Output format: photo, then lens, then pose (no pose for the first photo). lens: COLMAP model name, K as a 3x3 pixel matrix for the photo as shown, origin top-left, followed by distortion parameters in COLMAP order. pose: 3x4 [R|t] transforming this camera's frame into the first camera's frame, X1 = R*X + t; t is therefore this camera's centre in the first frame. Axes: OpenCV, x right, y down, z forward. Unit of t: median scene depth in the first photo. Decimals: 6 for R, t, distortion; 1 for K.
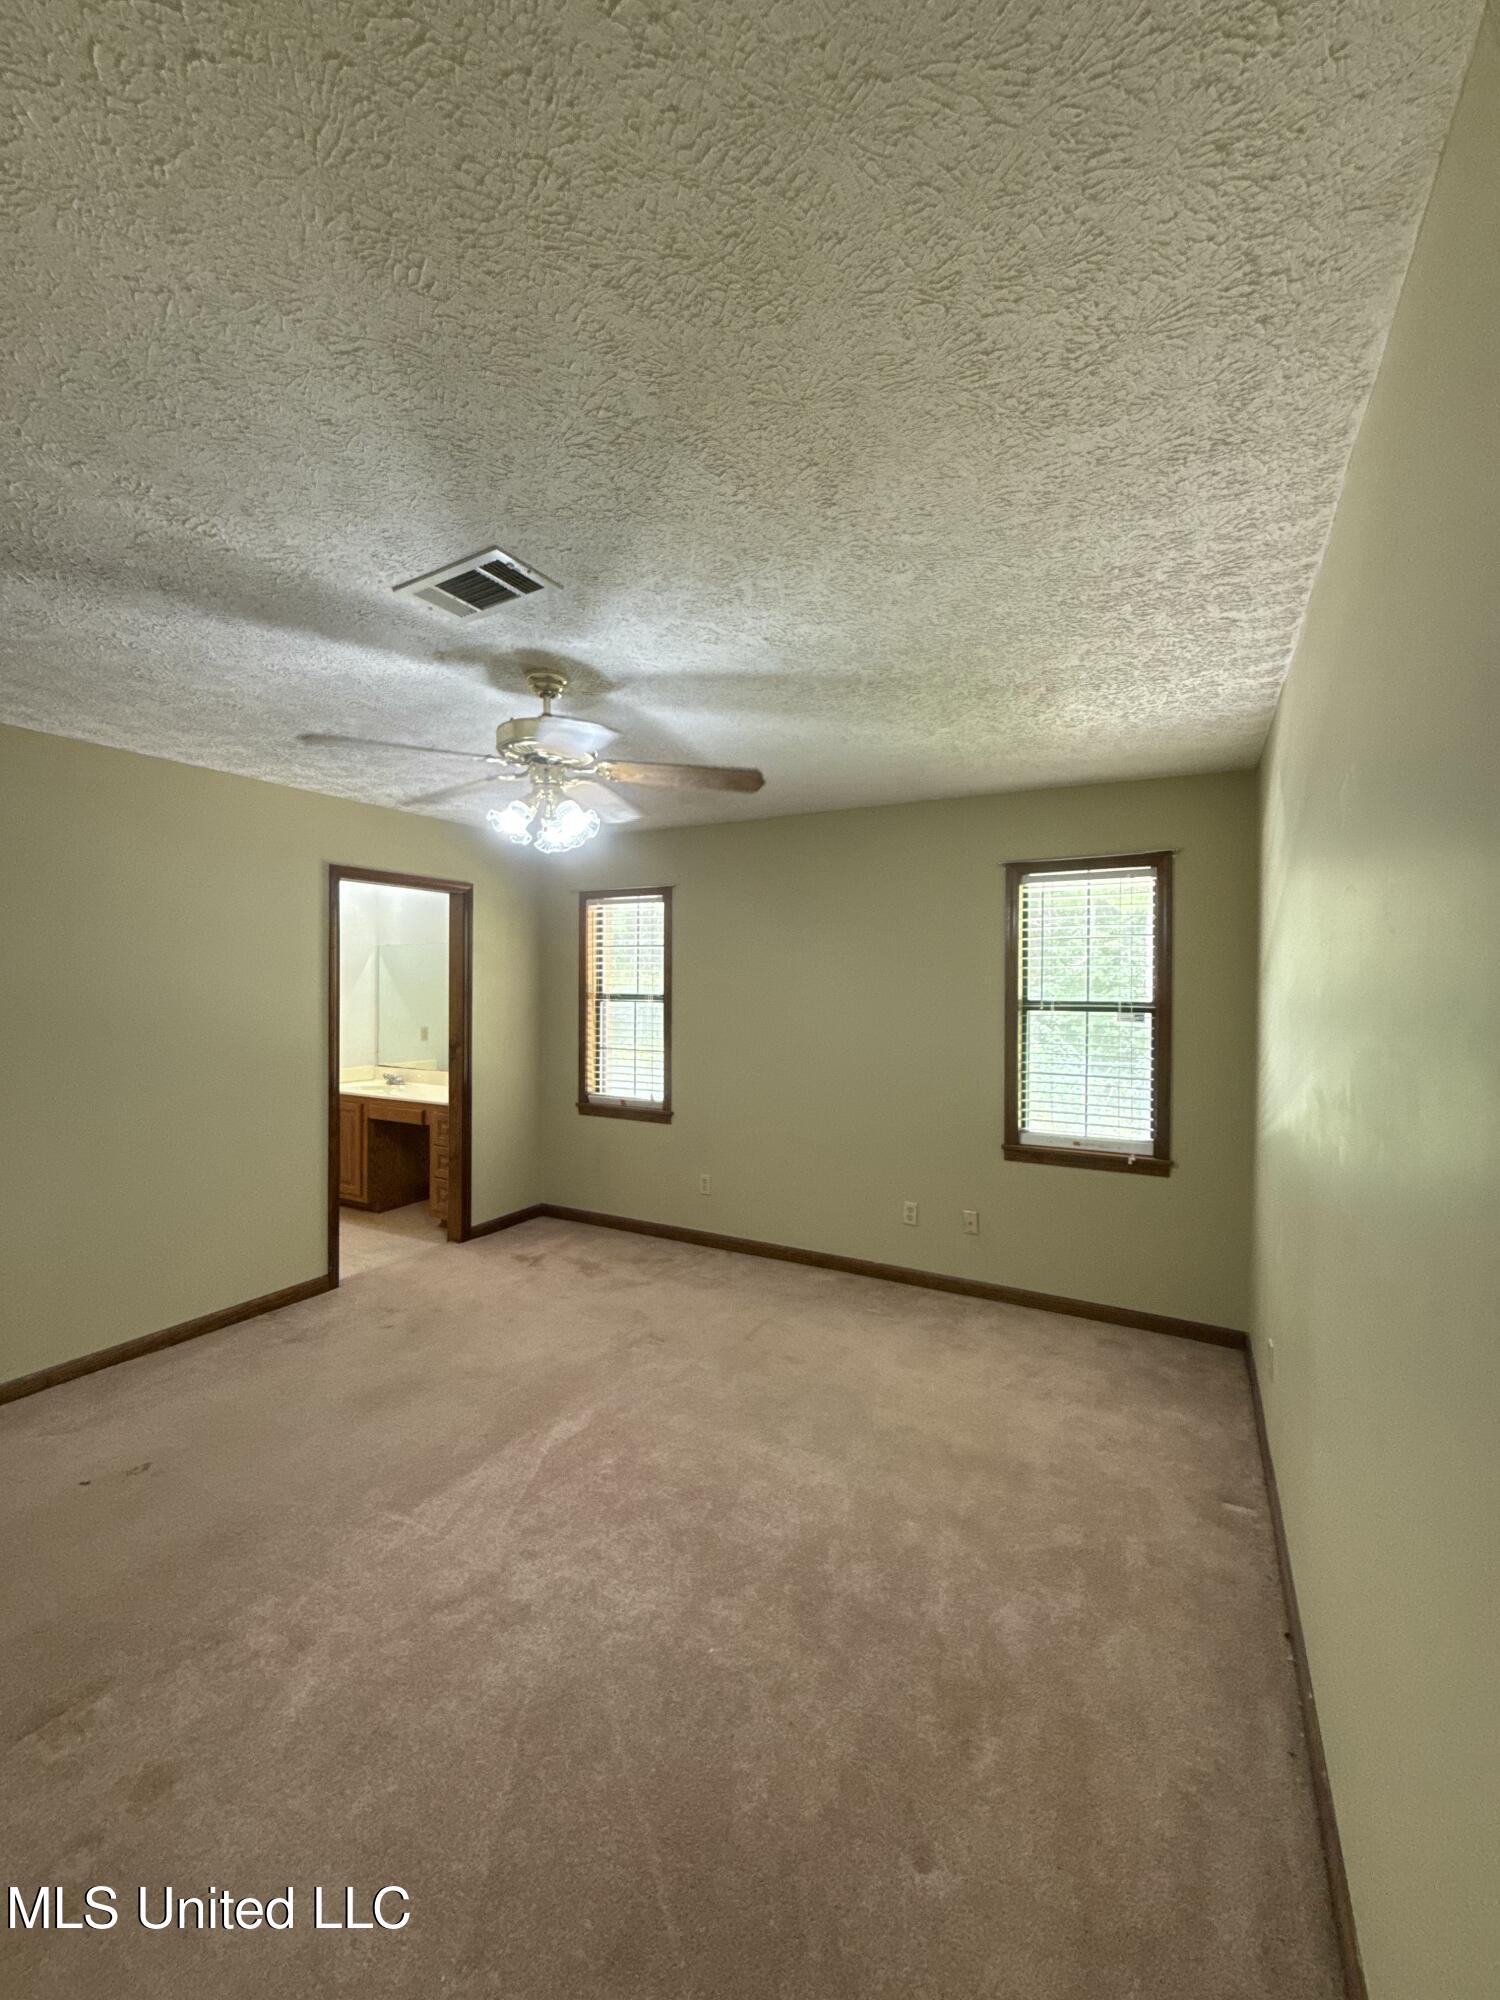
lens RADIAL K [[801.9, 0, 764.0], [0, 801.9, 990.4], [0, 0, 1]] dist [-0.001730, 0.001184]
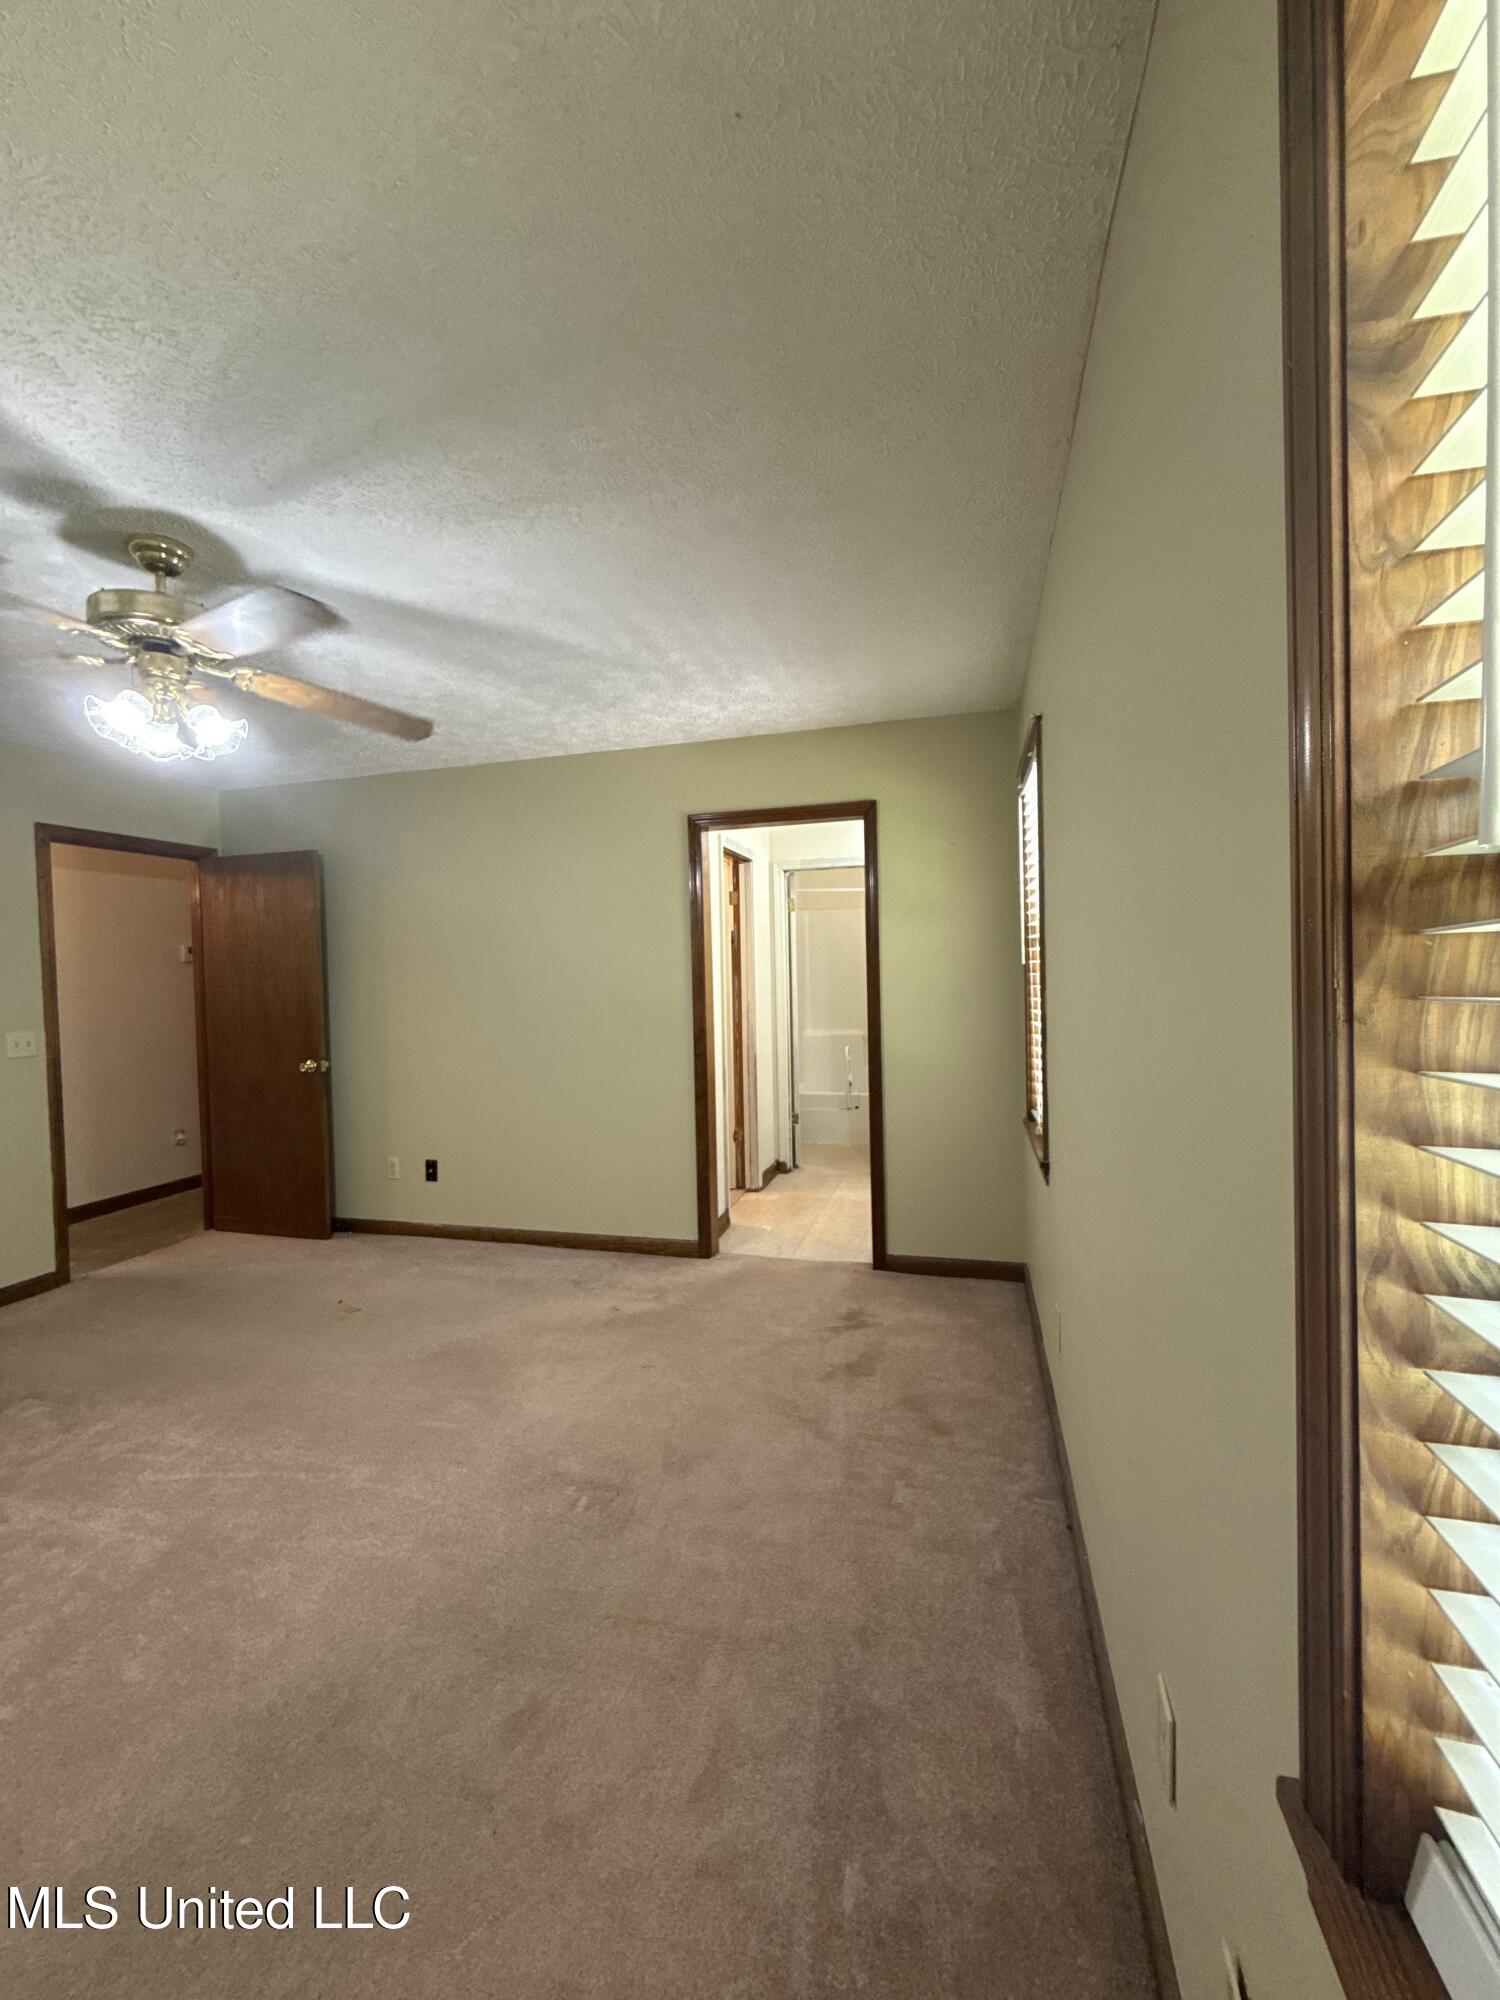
lens RADIAL K [[801.9, 0, 749.4], [0, 801.9, 988.1], [0, 0, 1]] dist [-0.001730, 0.001184]
pose [[0.224925, 0.012827, -0.974292, 0.388396], [0.020565, 0.999628, 0.017908, 0.029057], [0.974159, -0.024064, 0.224578, 0.795884]]
